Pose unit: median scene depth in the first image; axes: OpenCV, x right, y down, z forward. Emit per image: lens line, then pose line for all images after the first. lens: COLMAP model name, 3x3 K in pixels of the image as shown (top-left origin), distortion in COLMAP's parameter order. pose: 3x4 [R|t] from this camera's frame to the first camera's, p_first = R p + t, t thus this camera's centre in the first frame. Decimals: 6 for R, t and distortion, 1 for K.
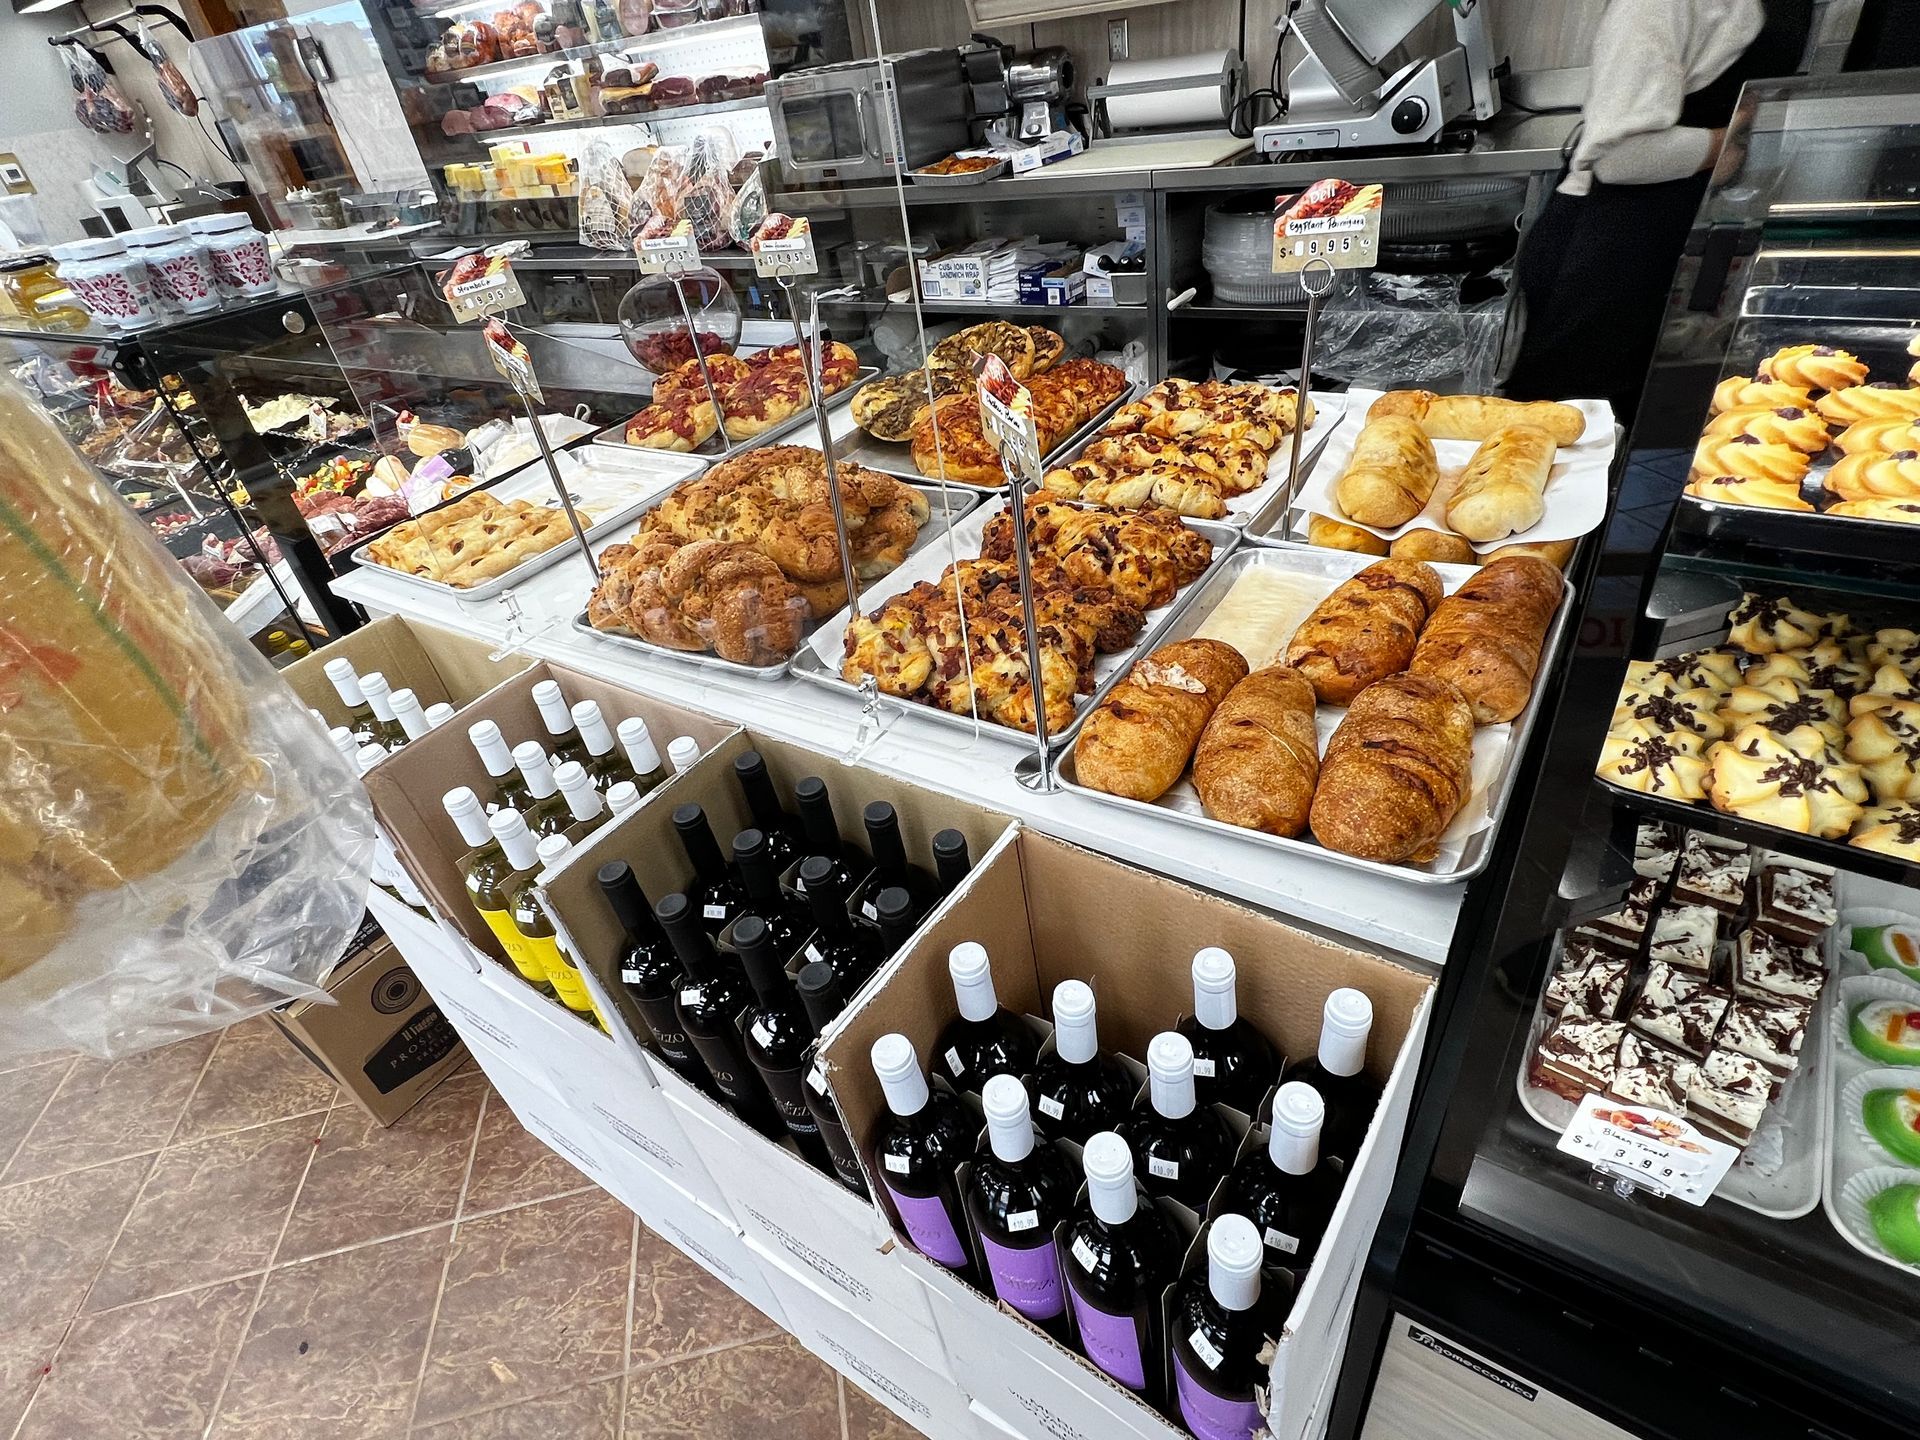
lens RADIAL K [[974.9, 0, 962.7], [0, 974.9, 728.2], [0, 0, 1]] dist [-0.000823, 0.000084]
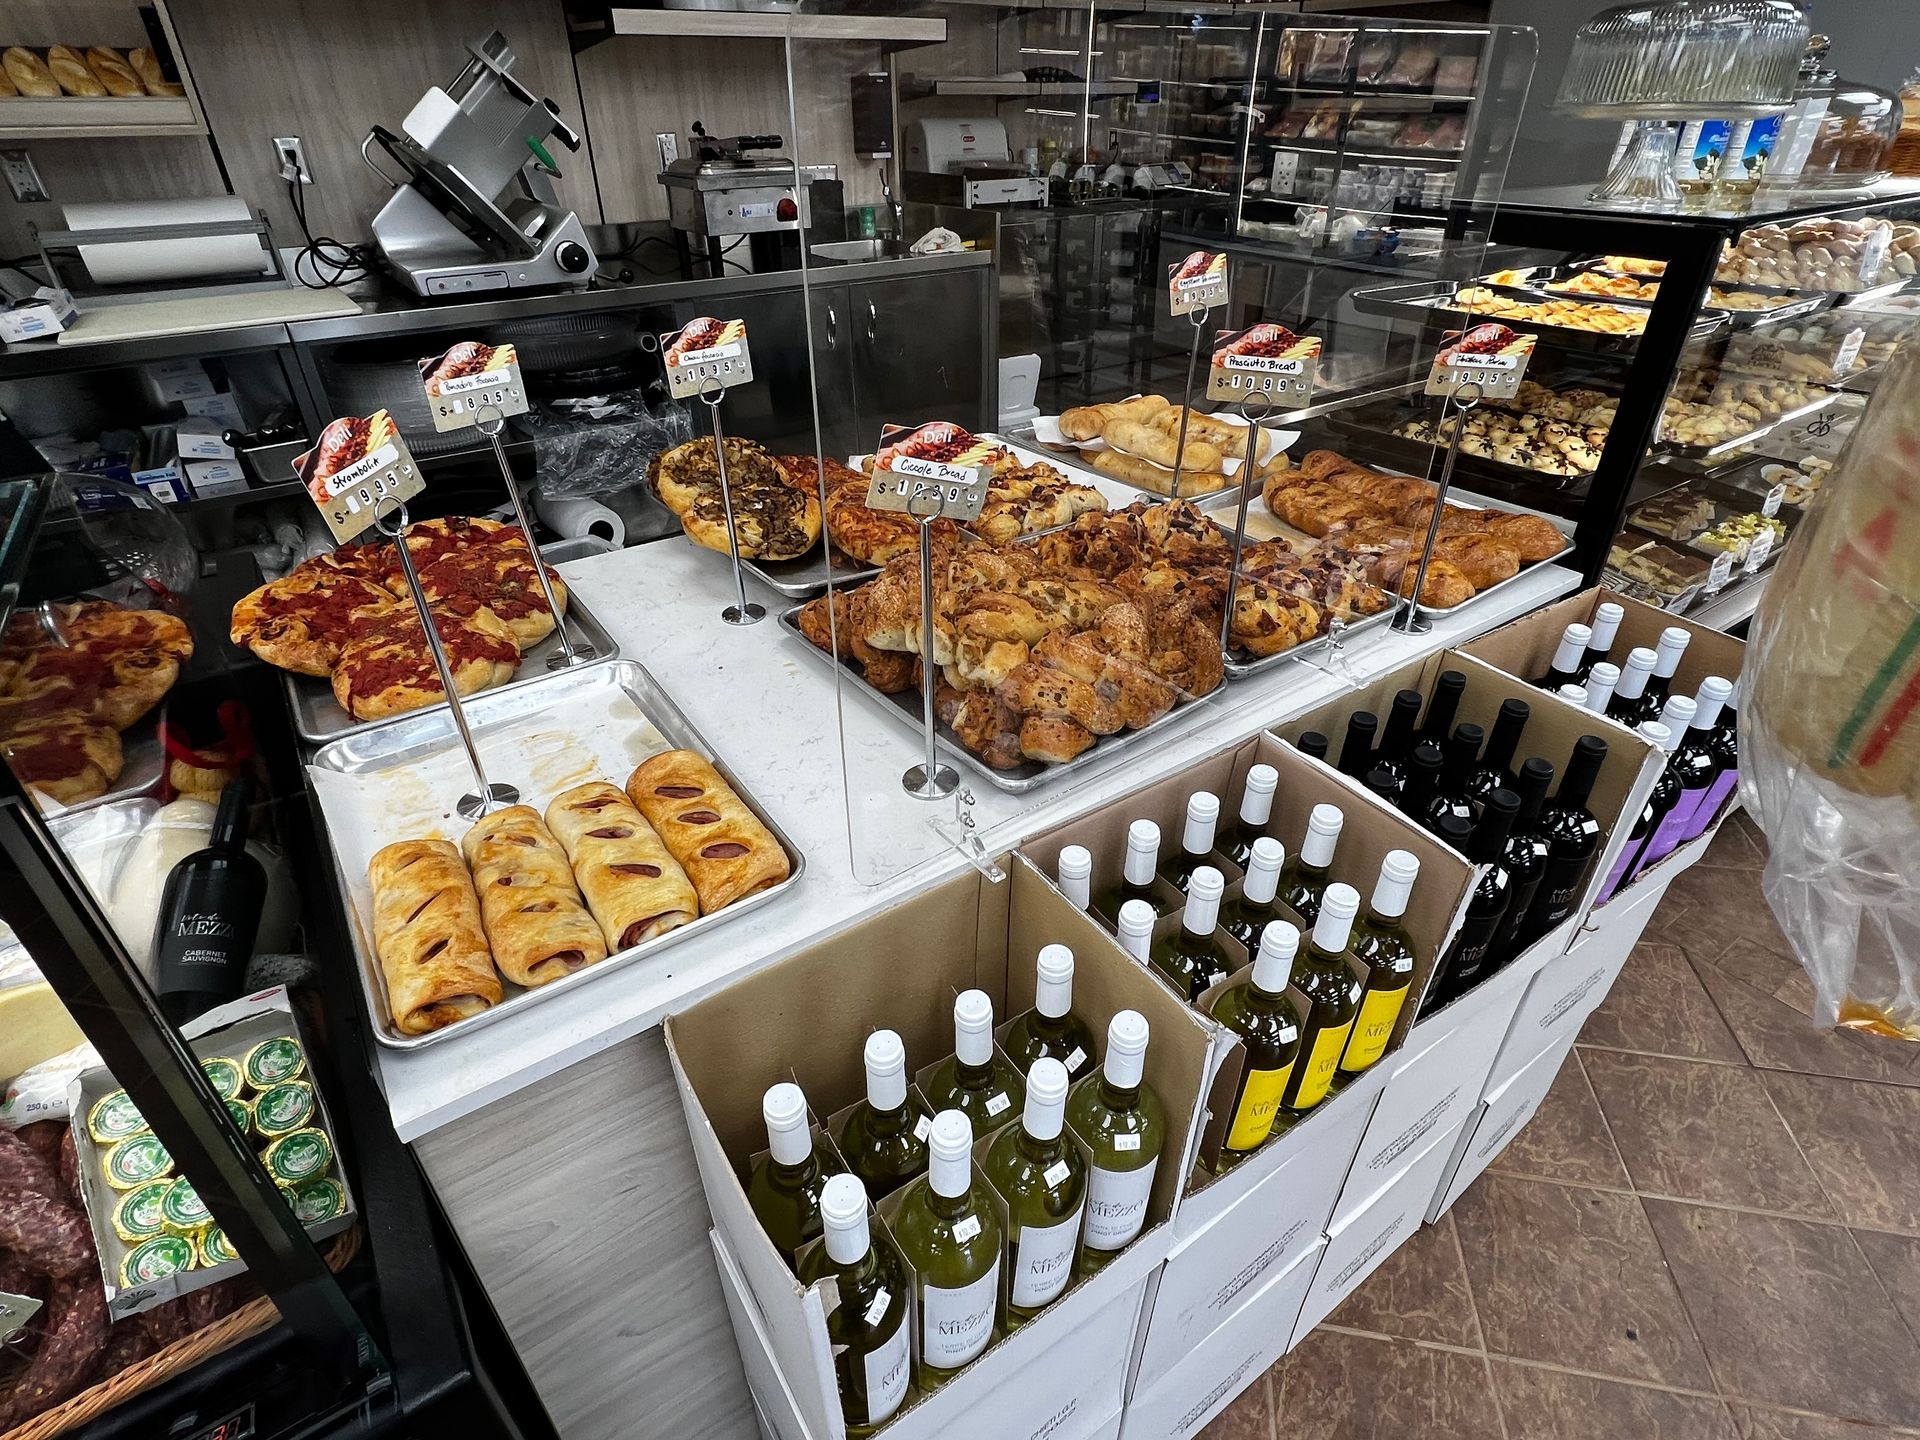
lens RADIAL K [[974.9, 0, 957.7], [0, 974.9, 720.5], [0, 0, 1]] dist [-0.000823, 0.000084]
pose [[0.373189, -0.389036, 0.842248, -0.841861], [0.512135, 0.843367, 0.162632, -0.239724], [-0.773594, 0.370652, 0.513974, 0.484565]]
